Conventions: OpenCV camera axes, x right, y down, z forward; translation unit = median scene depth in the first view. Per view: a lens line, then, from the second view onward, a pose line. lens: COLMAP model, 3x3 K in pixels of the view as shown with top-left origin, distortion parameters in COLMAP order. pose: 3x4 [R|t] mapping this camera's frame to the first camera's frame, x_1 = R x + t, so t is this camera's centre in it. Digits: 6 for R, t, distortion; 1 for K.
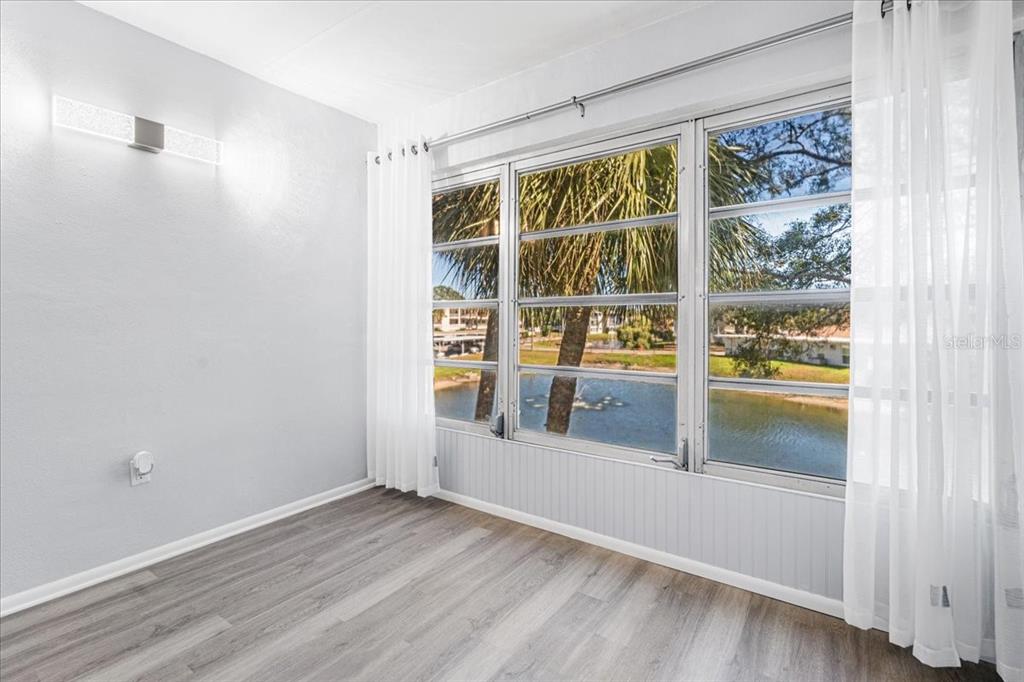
lens RADIAL K [[476.6, 0, 506.3], [0, 476.6, 314.8], [0, 0, 1]] dist [-0.006052, 0.002206]
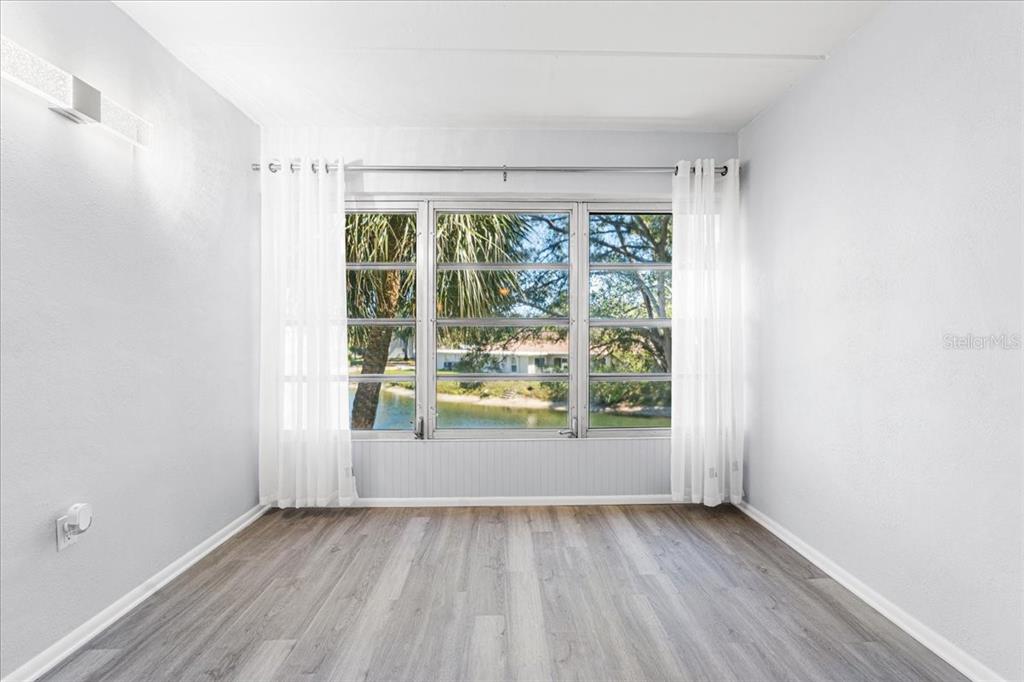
lens RADIAL K [[476.6, 0, 510.5], [0, 476.6, 337.9], [0, 0, 1]] dist [-0.006052, 0.002206]
pose [[0.796686, -0.001702, 0.604391, -0.624110], [-0.005058, 0.999942, 0.009484, 0.001998], [-0.604373, -0.010612, 0.796631, -0.054850]]
